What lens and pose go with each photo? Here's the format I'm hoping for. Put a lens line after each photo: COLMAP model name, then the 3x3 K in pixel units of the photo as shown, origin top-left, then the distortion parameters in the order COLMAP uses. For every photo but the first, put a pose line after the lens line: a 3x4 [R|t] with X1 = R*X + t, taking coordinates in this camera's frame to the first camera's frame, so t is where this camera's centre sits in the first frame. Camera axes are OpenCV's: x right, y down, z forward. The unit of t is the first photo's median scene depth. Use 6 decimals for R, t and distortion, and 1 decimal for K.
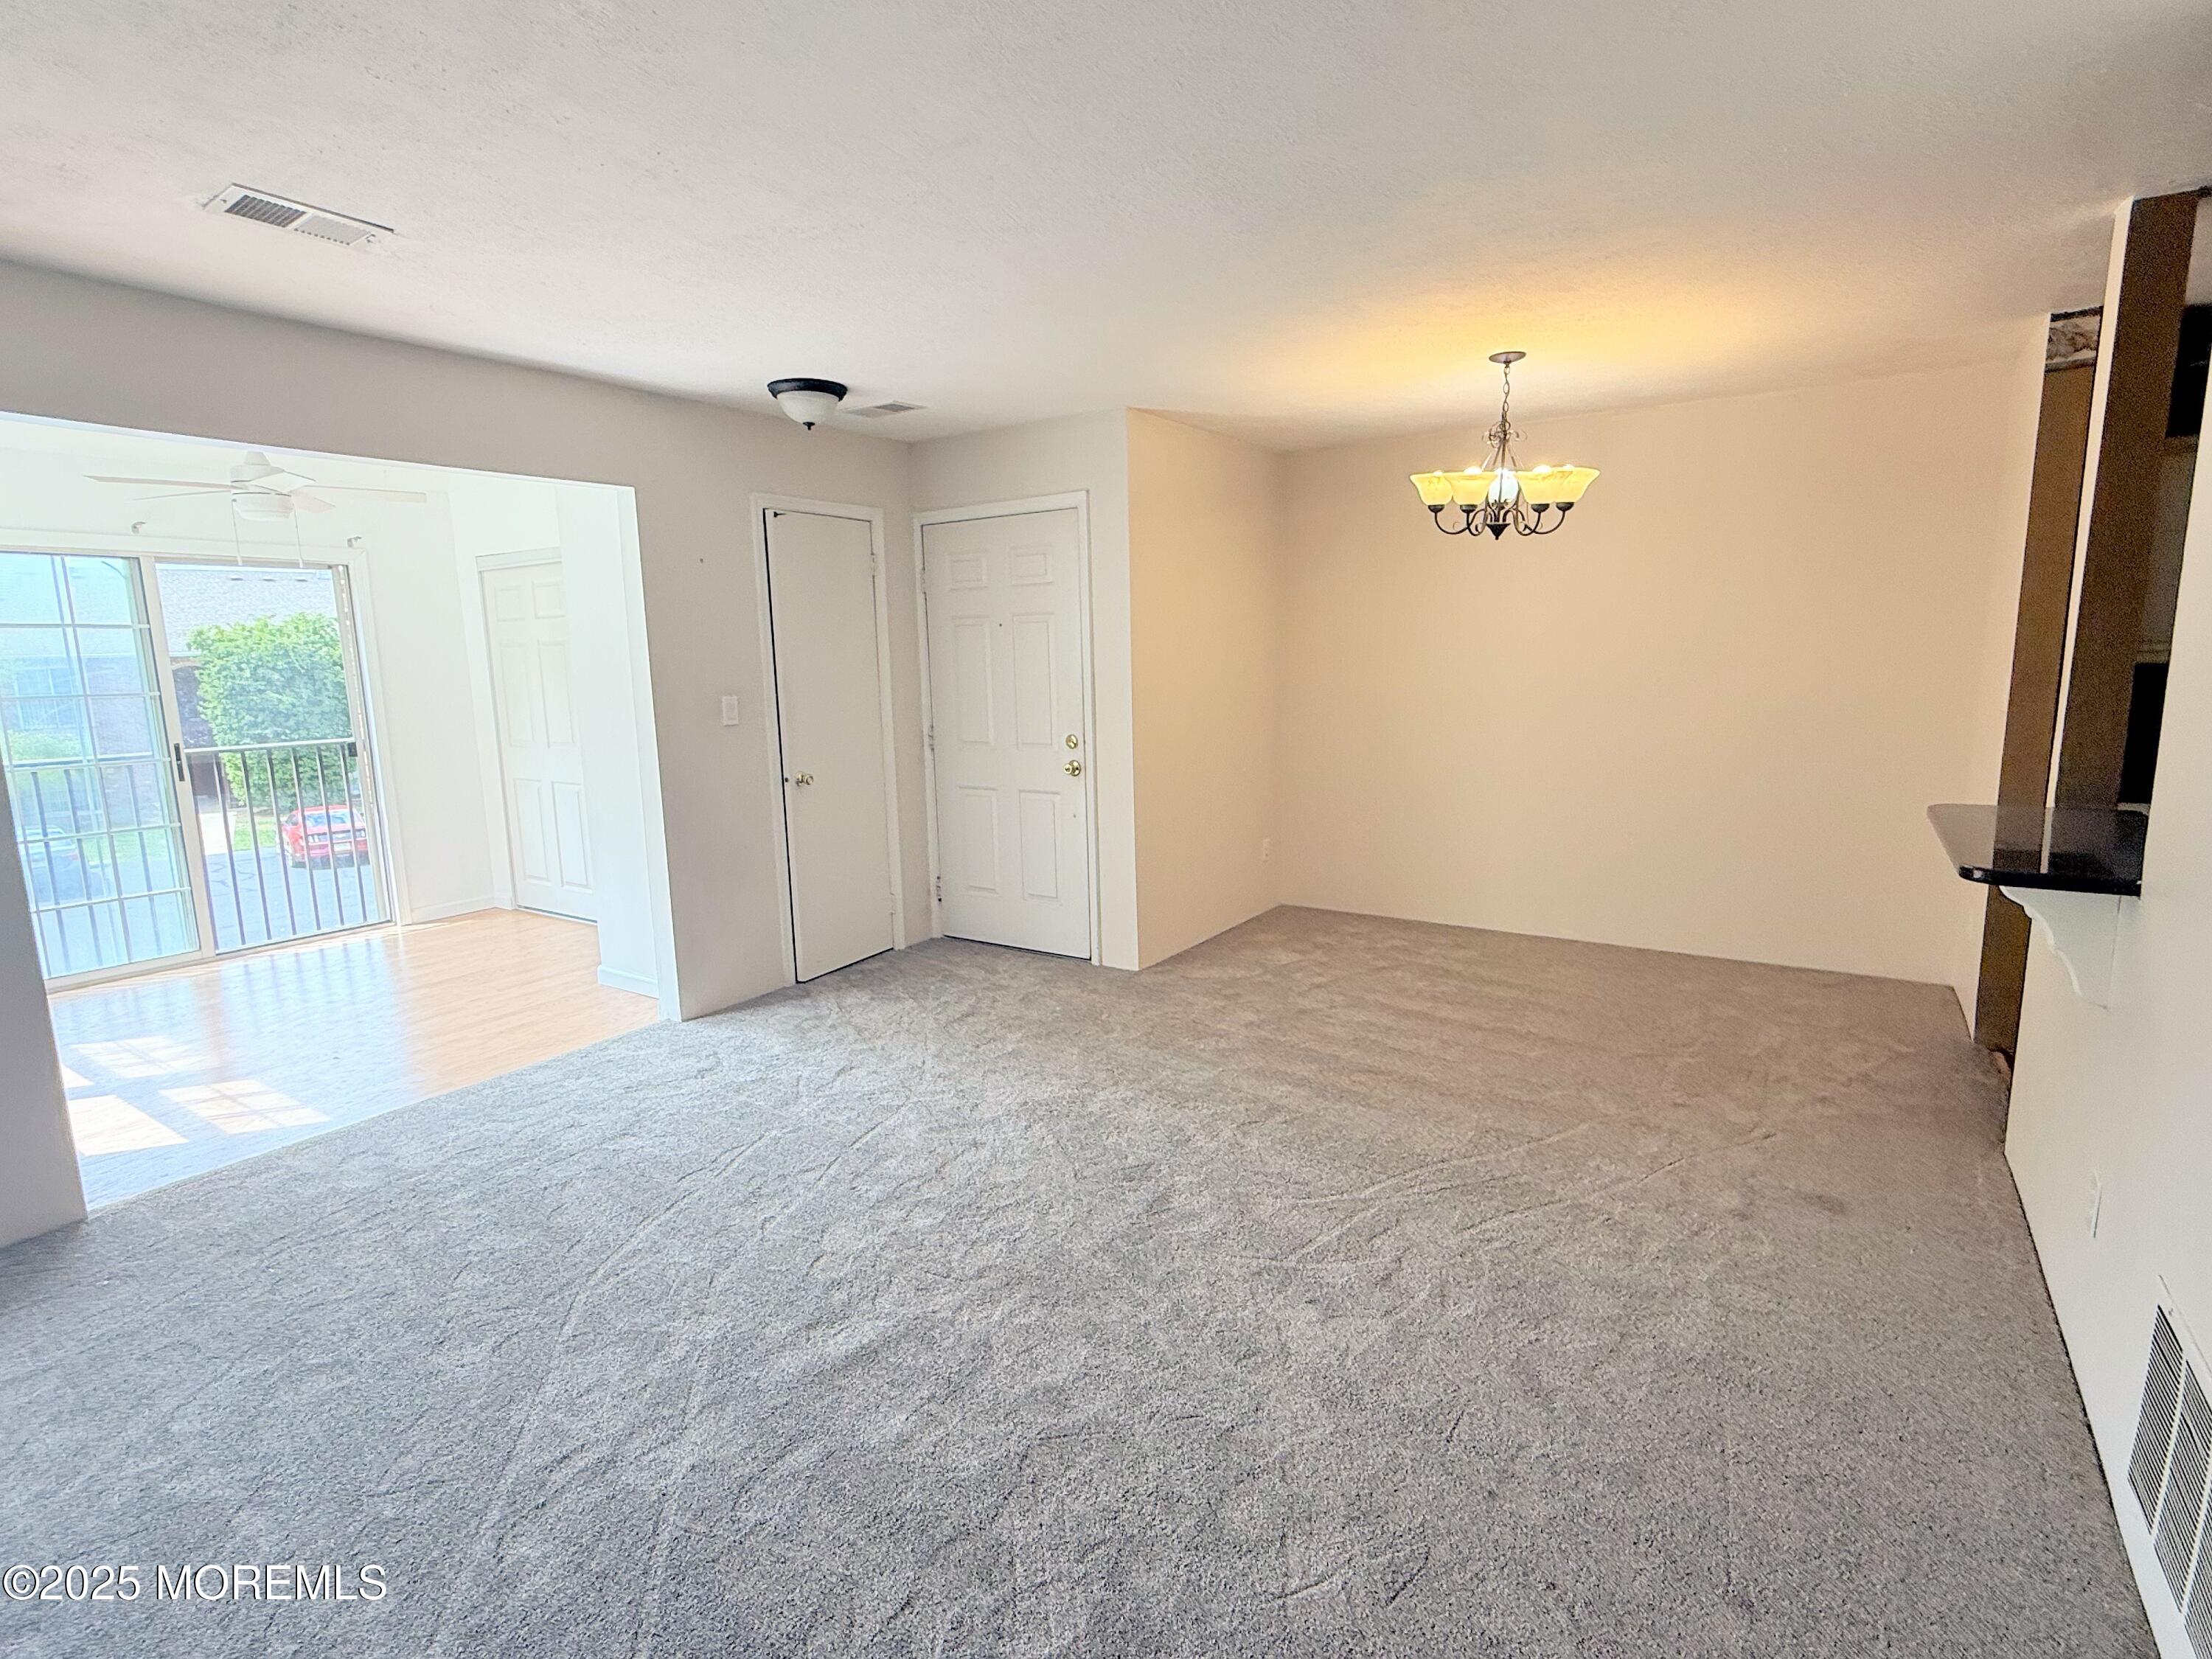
lens RADIAL K [[1097.0, 0, 1106.0], [0, 1097.0, 829.5], [0, 0, 1]] dist [0.002768, -0.000062]
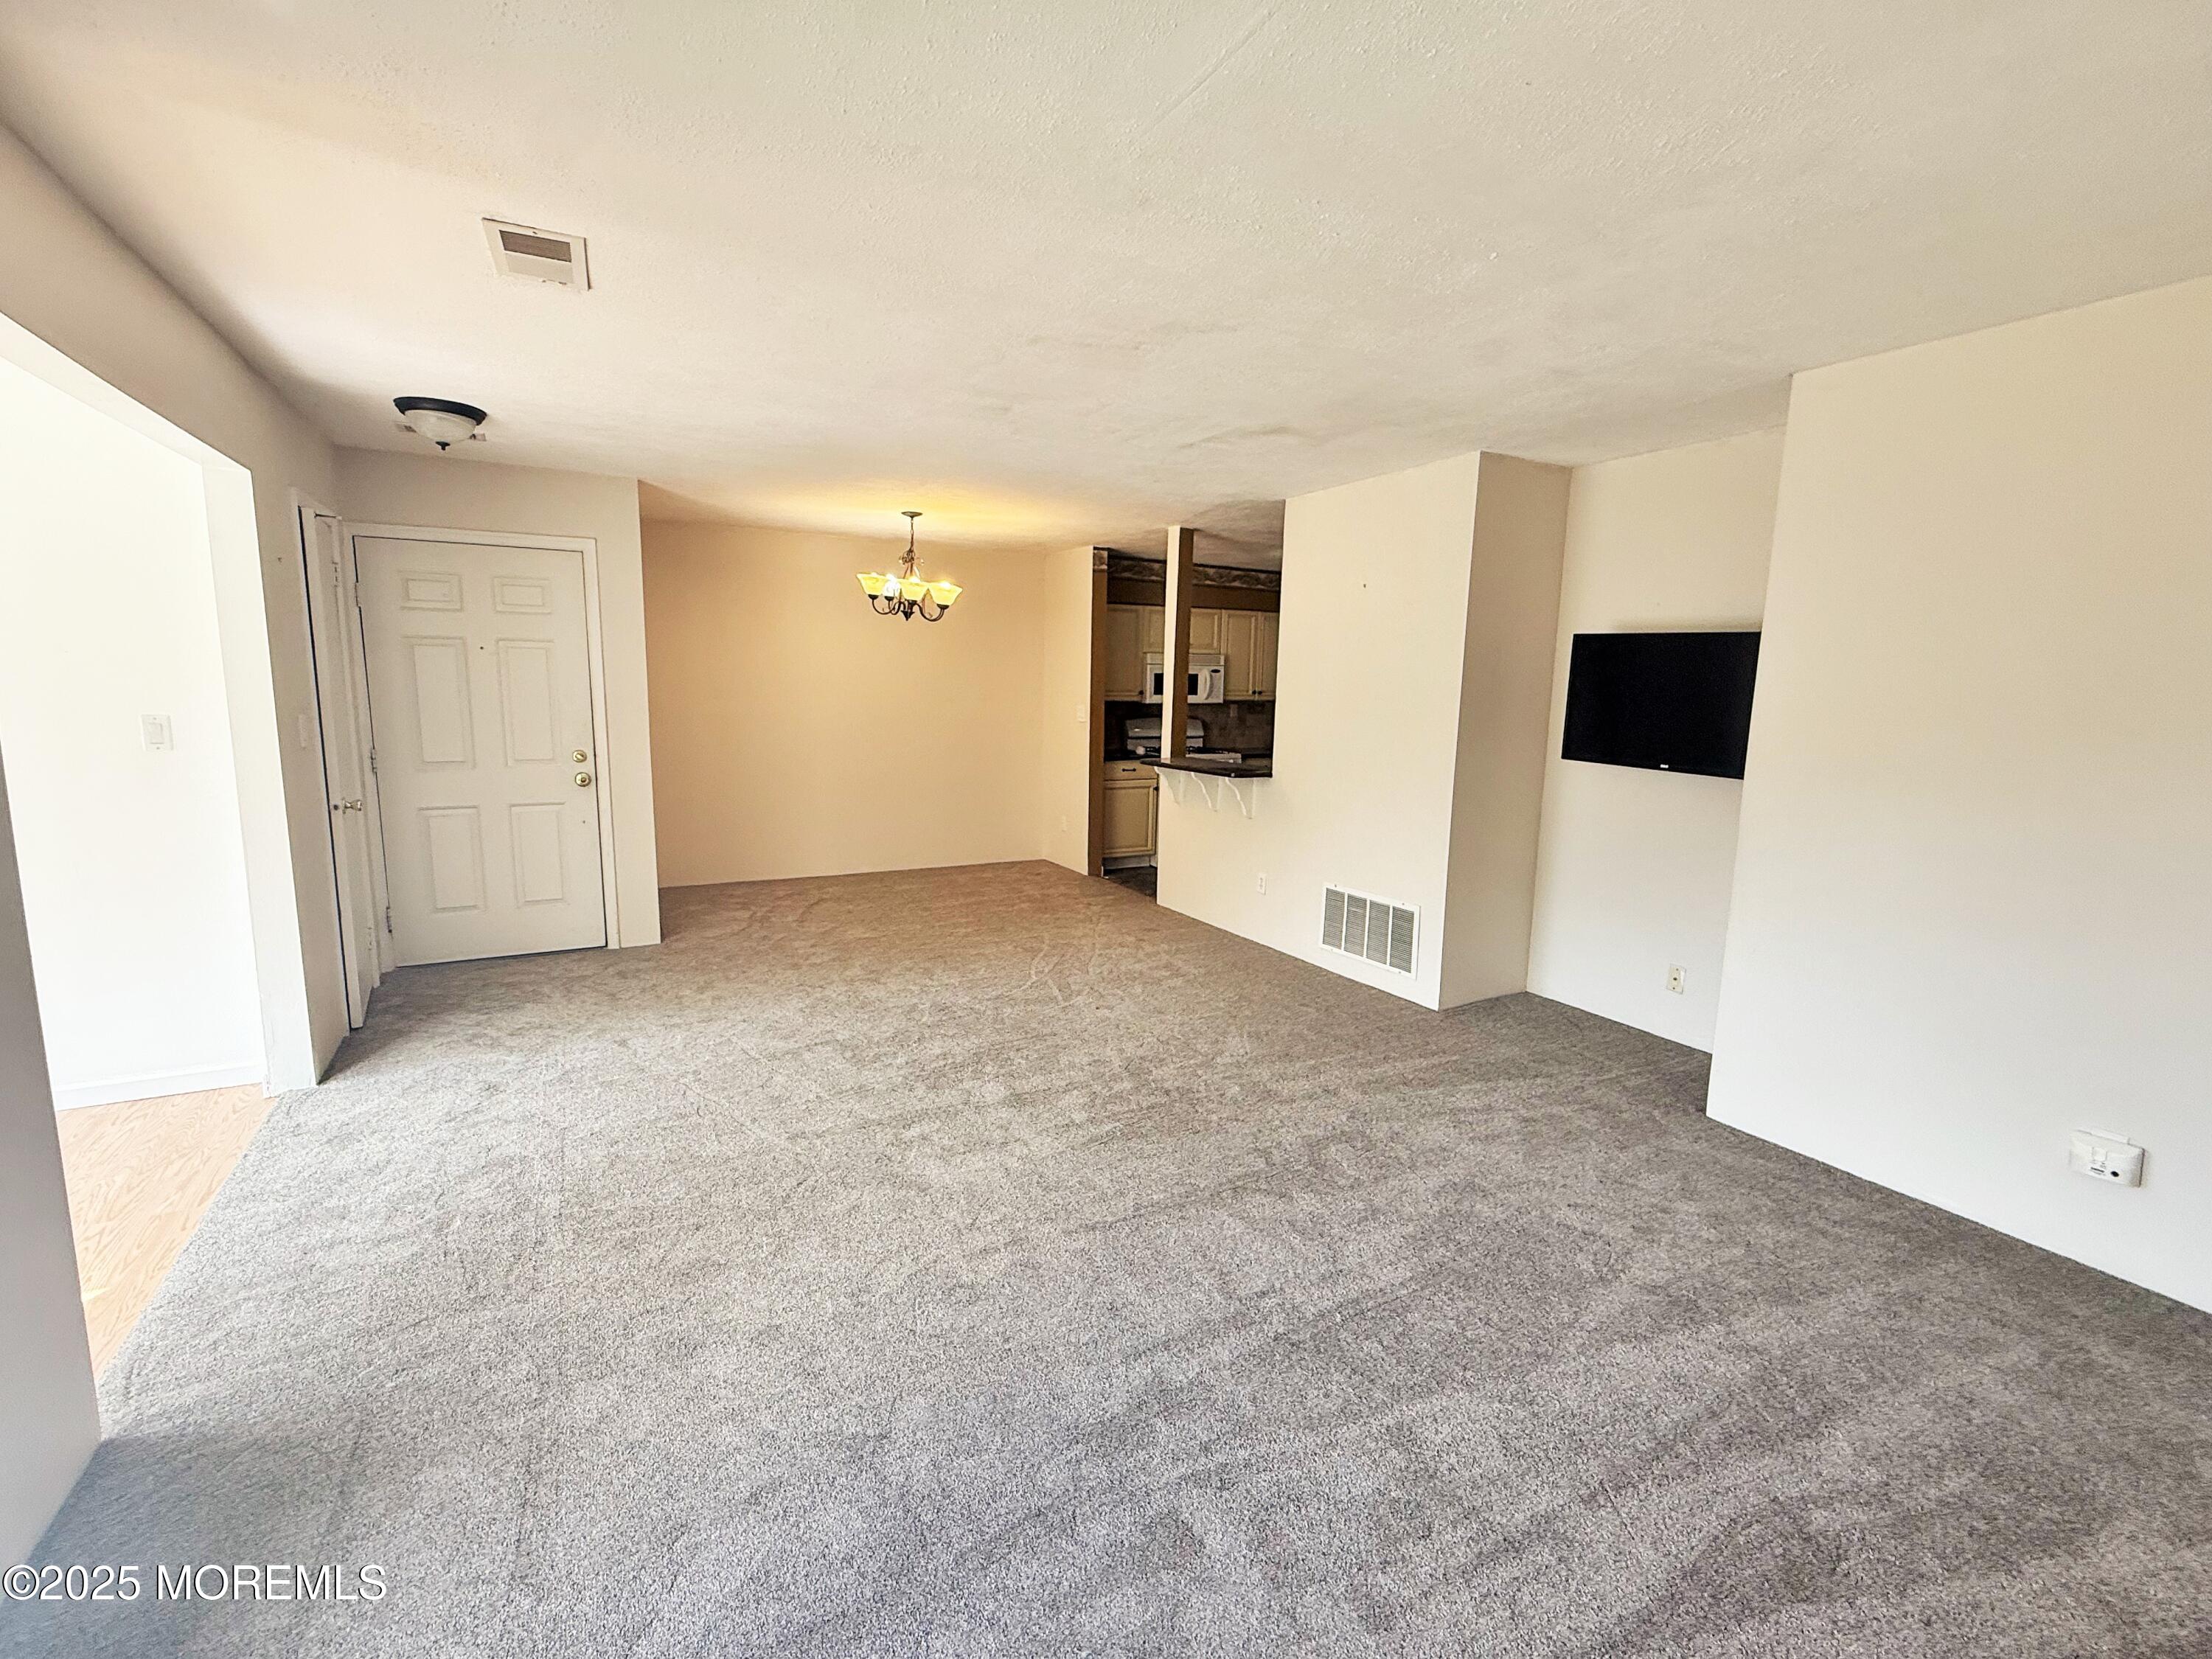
lens RADIAL K [[964.8, 0, 1106.0], [0, 964.8, 829.5], [0, 0, 1]] dist [-0.000737, -0.000047]
pose [[0.459261, -0.103218, 0.882284, -0.803397], [0.115439, 0.991739, 0.055932, 0.002425], [-0.880768, 0.076163, 0.467382, 0.076368]]
